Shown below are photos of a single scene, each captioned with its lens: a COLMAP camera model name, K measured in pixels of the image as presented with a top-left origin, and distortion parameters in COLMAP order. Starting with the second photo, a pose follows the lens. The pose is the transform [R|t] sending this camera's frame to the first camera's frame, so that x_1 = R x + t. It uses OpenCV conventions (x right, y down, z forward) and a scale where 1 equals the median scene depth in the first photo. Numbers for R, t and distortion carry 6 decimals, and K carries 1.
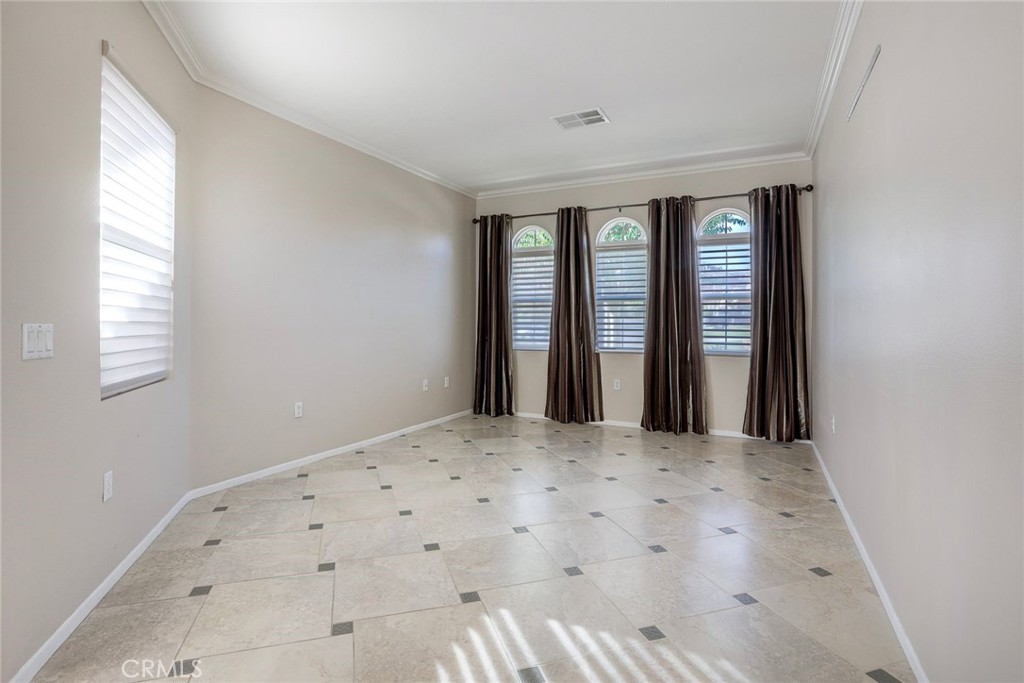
lens RADIAL K [[465.6, 0, 508.2], [0, 465.6, 338.0], [0, 0, 1]] dist [-0.000642, 0.000262]
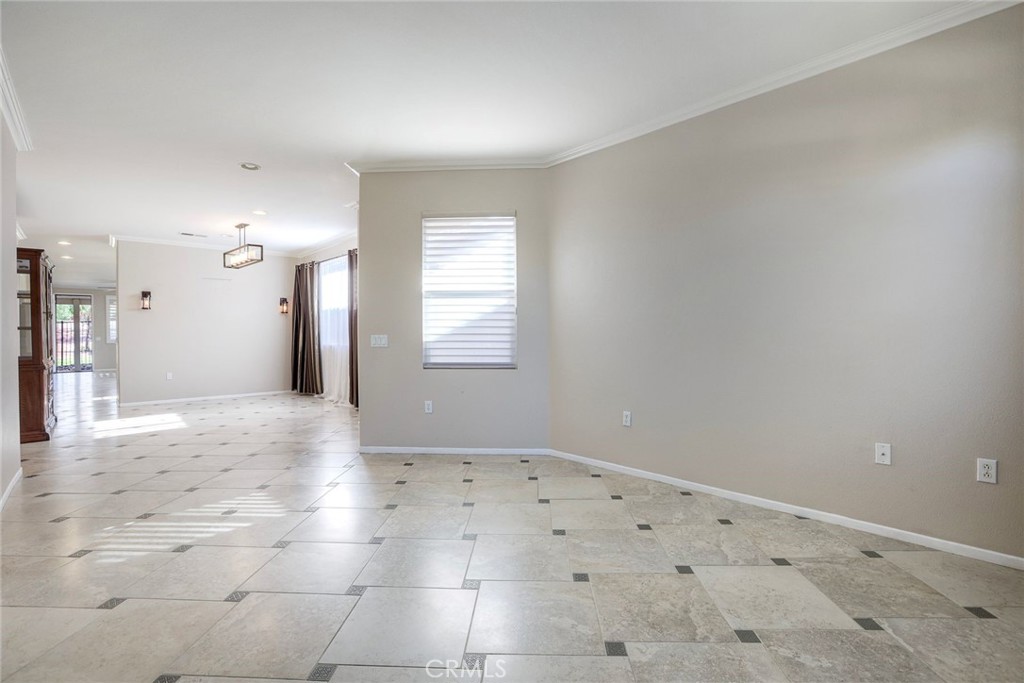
lens RADIAL K [[462.8, 0, 512.0], [0, 462.8, 341.5], [0, 0, 1]] dist [-0.029690, 0.000500]
pose [[-0.314762, 0.004386, -0.949160, 1.024889], [-0.030448, 0.999428, 0.014716, -0.039682], [0.948682, 0.033532, -0.314449, 1.864229]]
